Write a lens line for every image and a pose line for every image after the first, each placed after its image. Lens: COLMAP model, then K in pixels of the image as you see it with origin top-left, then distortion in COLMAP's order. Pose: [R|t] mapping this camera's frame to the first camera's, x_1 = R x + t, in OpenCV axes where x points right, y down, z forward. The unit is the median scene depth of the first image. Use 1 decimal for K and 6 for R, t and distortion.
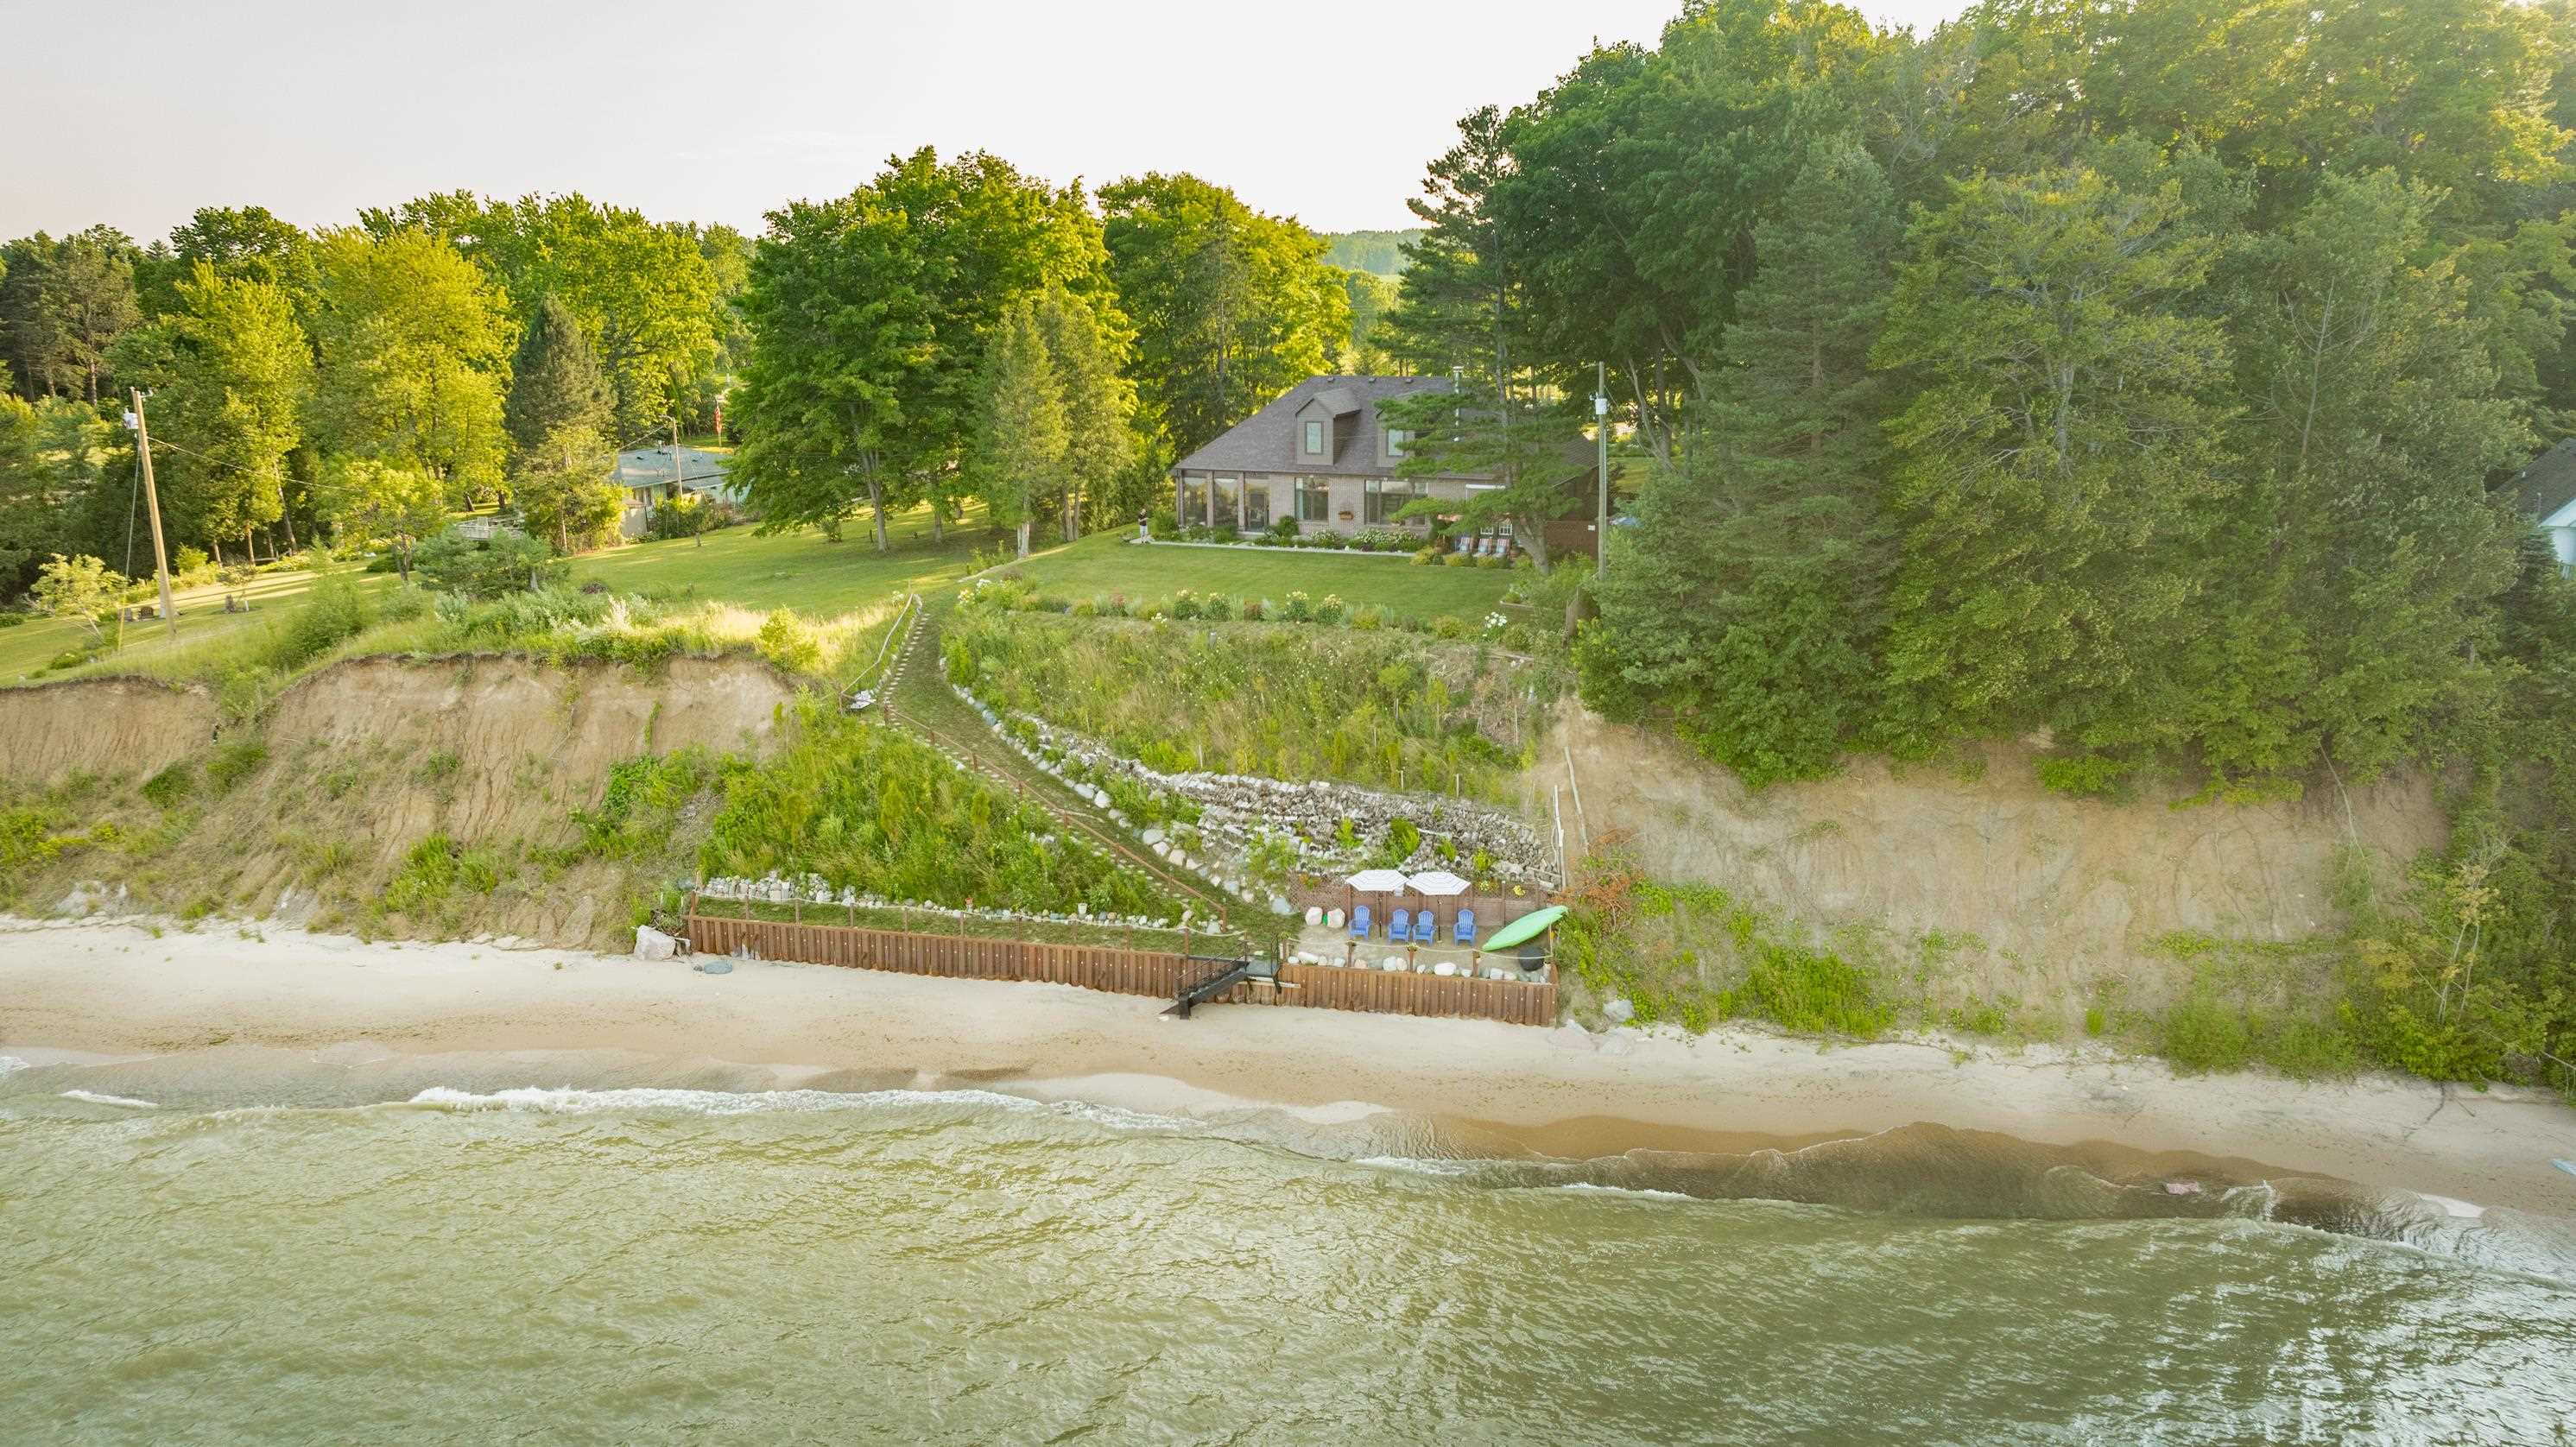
lens RADIAL K [[1854.5, 0, 1309.3], [0, 1854.5, 728.3], [0, 0, 1]] dist [-0.021286, 0.009972]
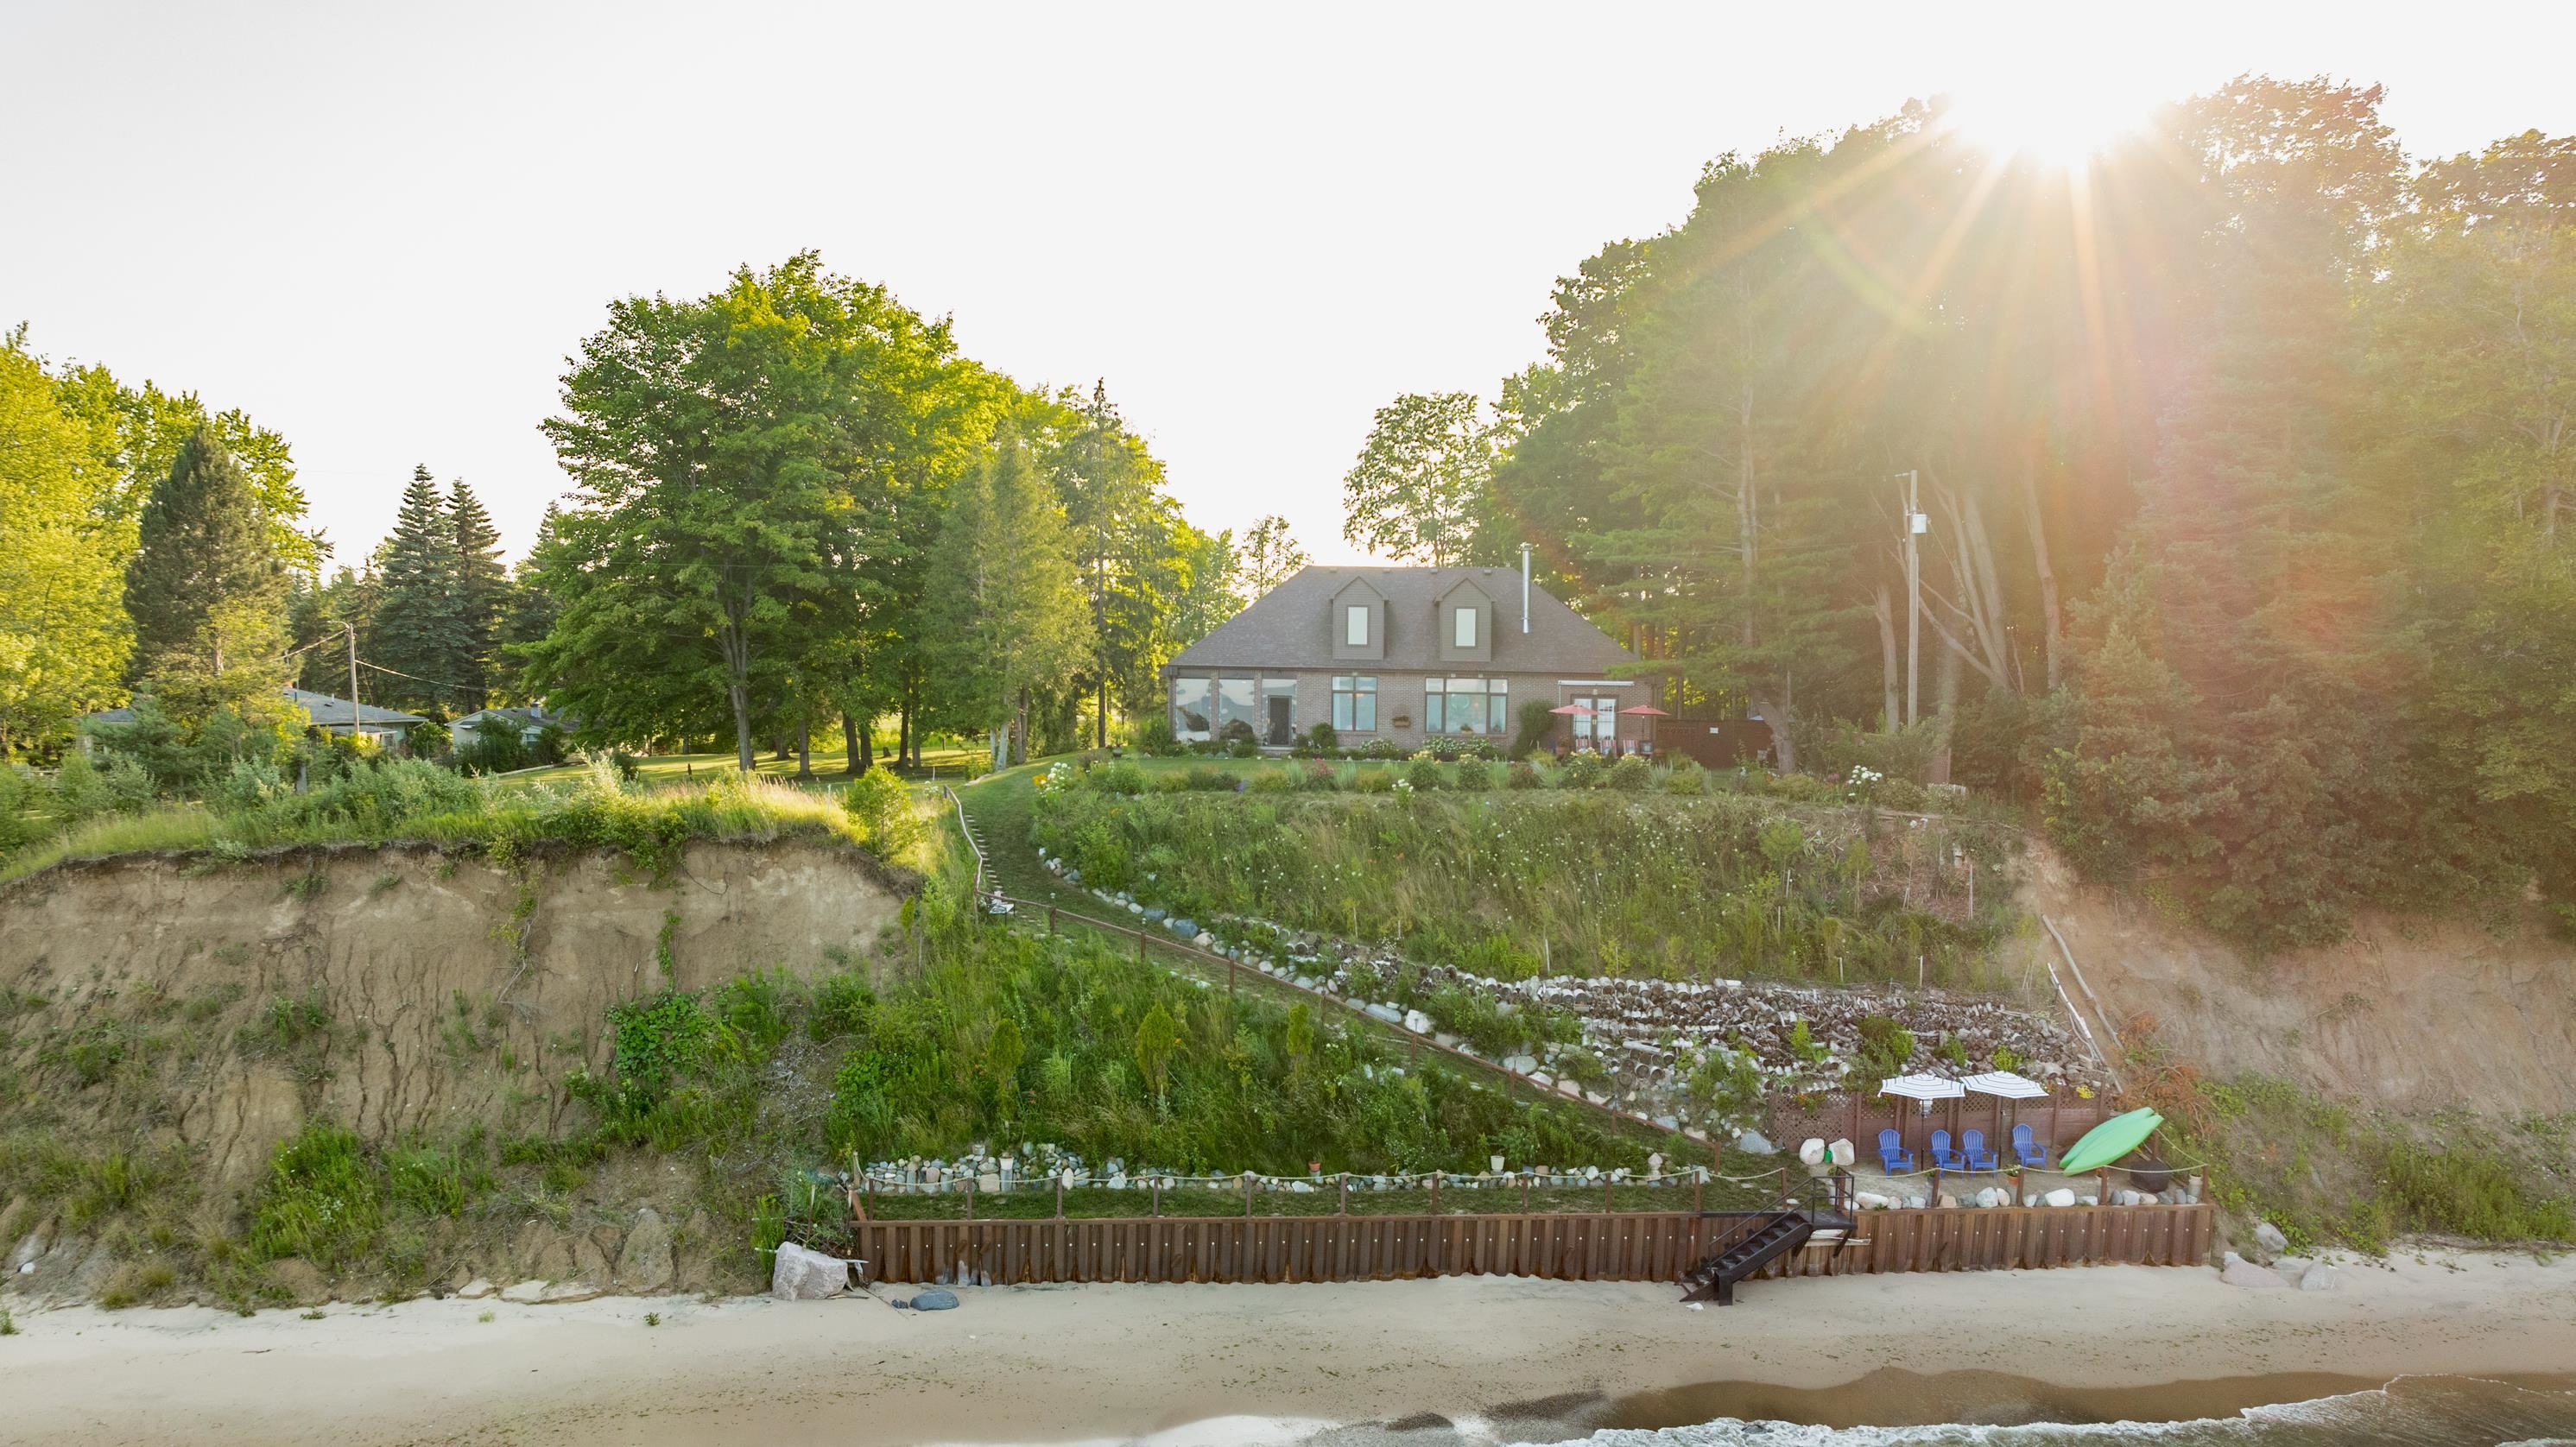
lens RADIAL K [[1946.3, 0, 1322.9], [0, 1946.3, 856.7], [0, 0, 1]] dist [-0.024533, 0.001826]
pose [[0.945853, -0.007159, 0.324516, -0.366229], [0.056524, 0.988115, -0.142949, 0.076327], [-0.319636, 0.153551, 0.935016, 0.314751]]
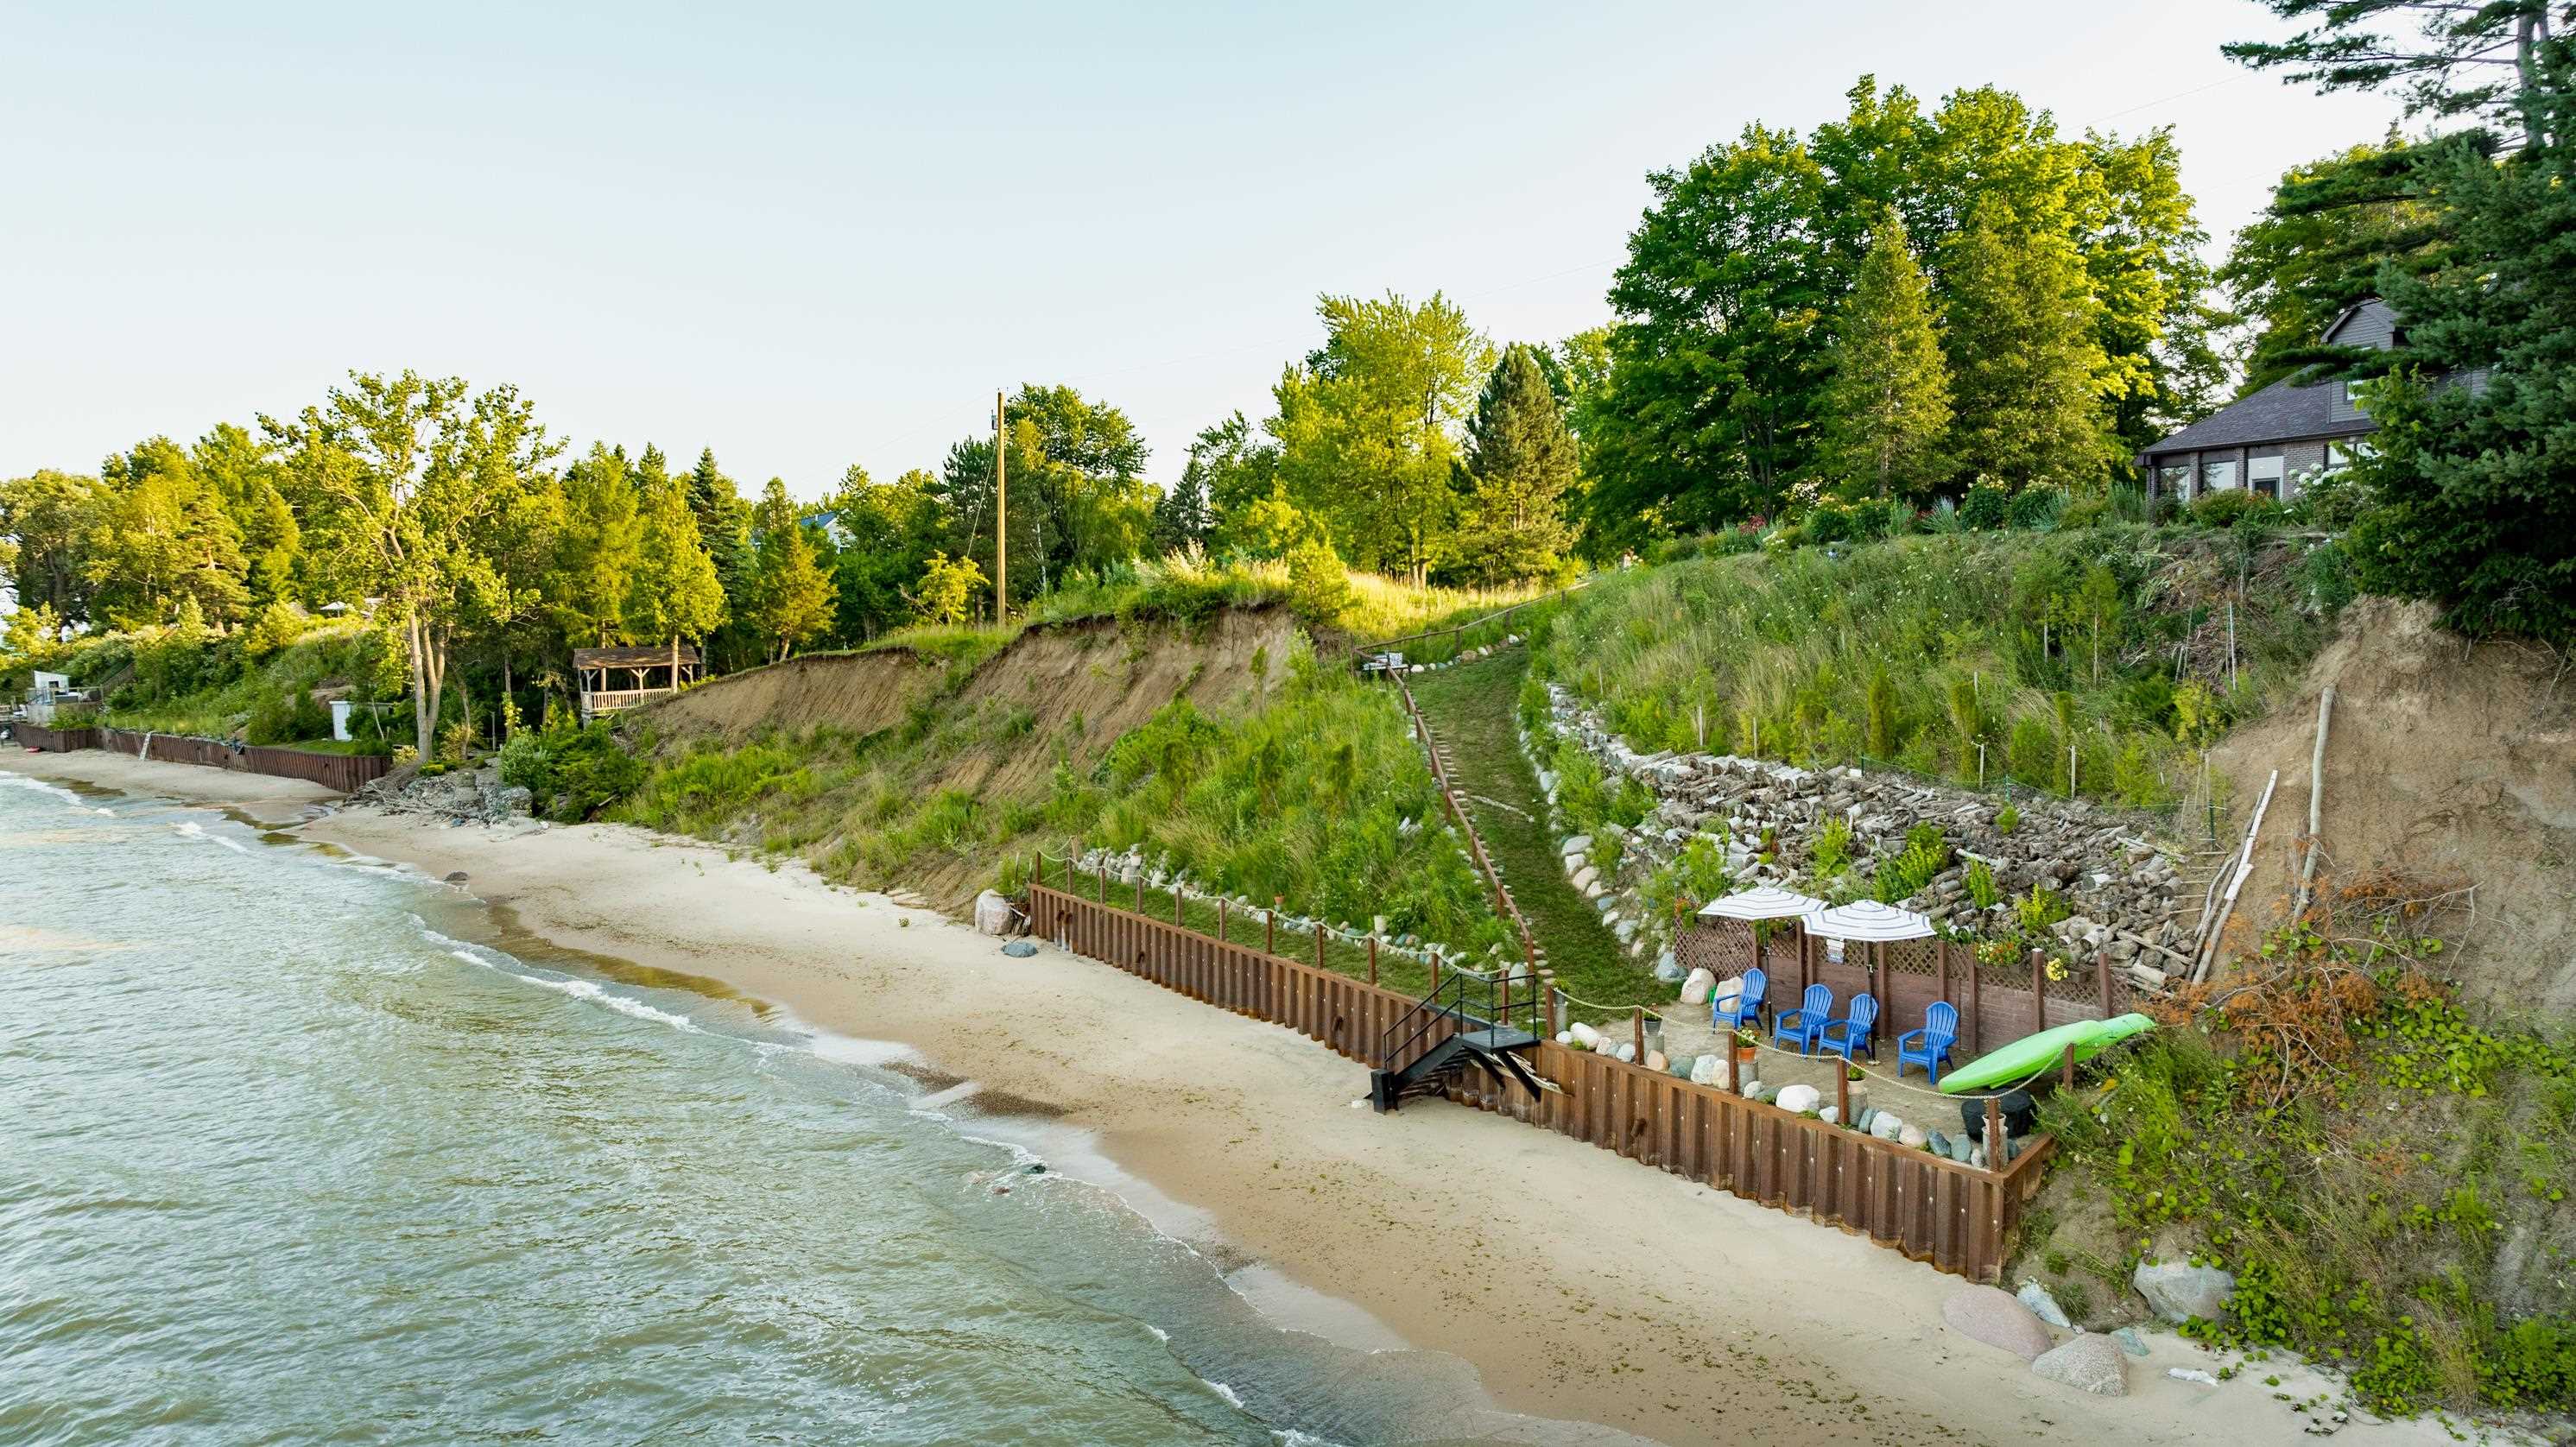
lens RADIAL K [[1854.5, 0, 1278.7], [0, 1854.5, 727.5], [0, 0, 1]] dist [-0.021286, 0.009972]
pose [[0.684206, 0.040232, -0.728178, 0.255062], [-0.171016, 0.979488, -0.106572, 0.093916], [0.708954, 0.197447, 0.677052, 0.505987]]
